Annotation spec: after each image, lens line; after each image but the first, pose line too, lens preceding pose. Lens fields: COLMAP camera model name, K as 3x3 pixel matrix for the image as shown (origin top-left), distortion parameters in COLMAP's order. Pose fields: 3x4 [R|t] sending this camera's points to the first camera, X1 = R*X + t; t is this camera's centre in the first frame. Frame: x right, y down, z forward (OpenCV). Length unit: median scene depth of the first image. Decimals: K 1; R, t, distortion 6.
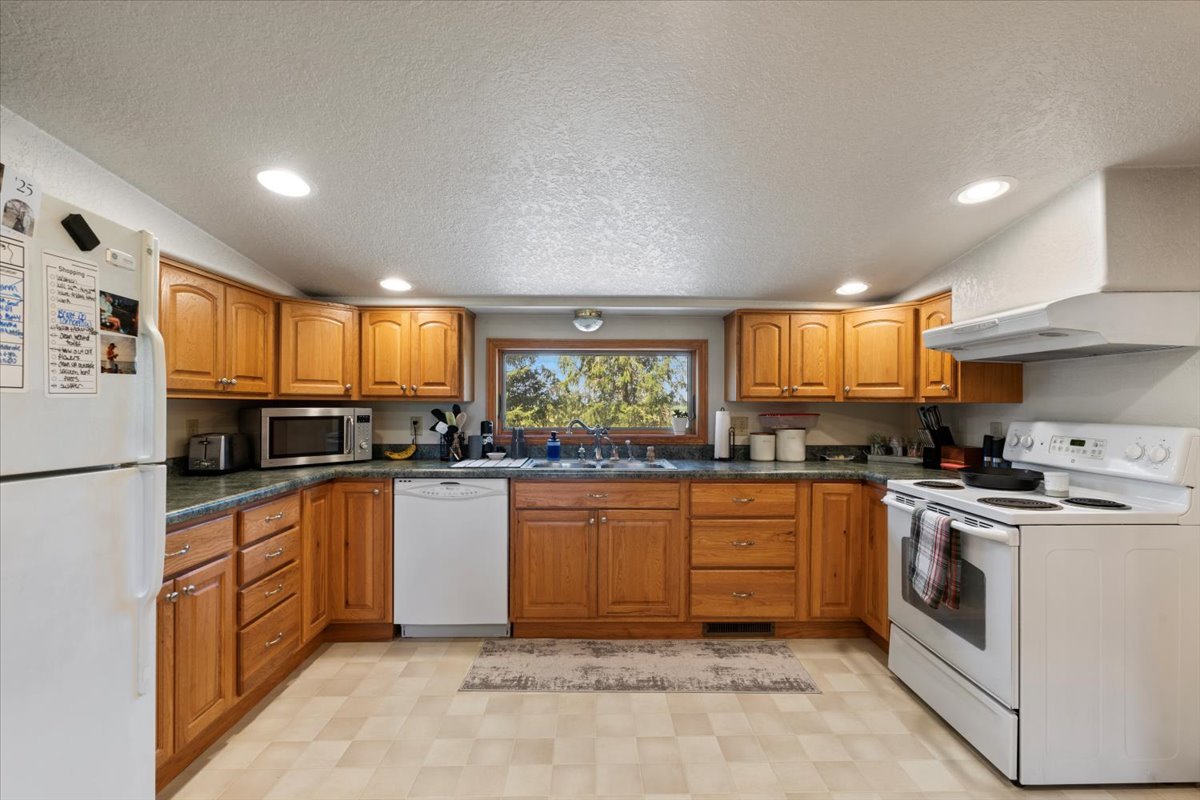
lens RADIAL K [[531.3, 0, 602.8], [0, 531.3, 401.5], [0, 0, 1]] dist [-0.008532, 0.000899]
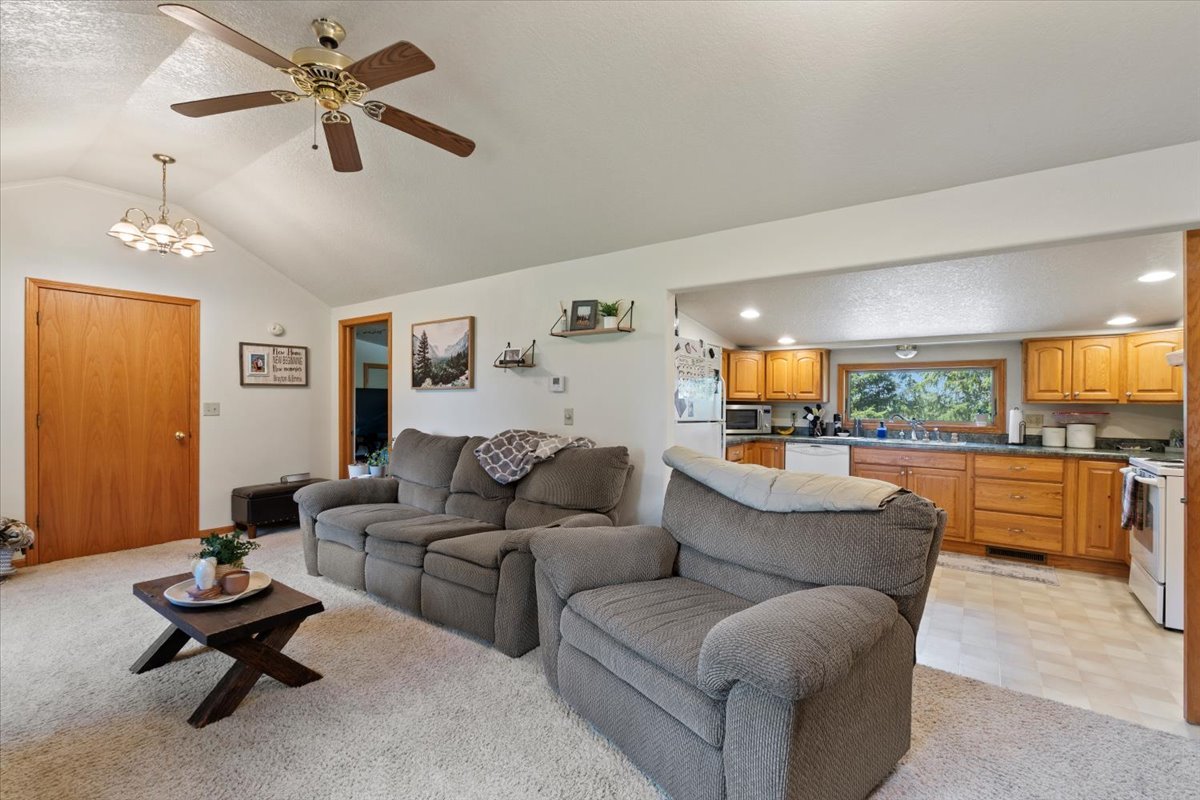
lens RADIAL K [[531.3, 0, 598.8], [0, 531.3, 403.0], [0, 0, 1]] dist [-0.008532, 0.000899]
pose [[0.801093, 0.005425, -0.598515, 0.210401], [-0.004228, 0.999985, 0.003404, -0.000307], [0.598525, -0.000196, 0.801104, -0.925402]]
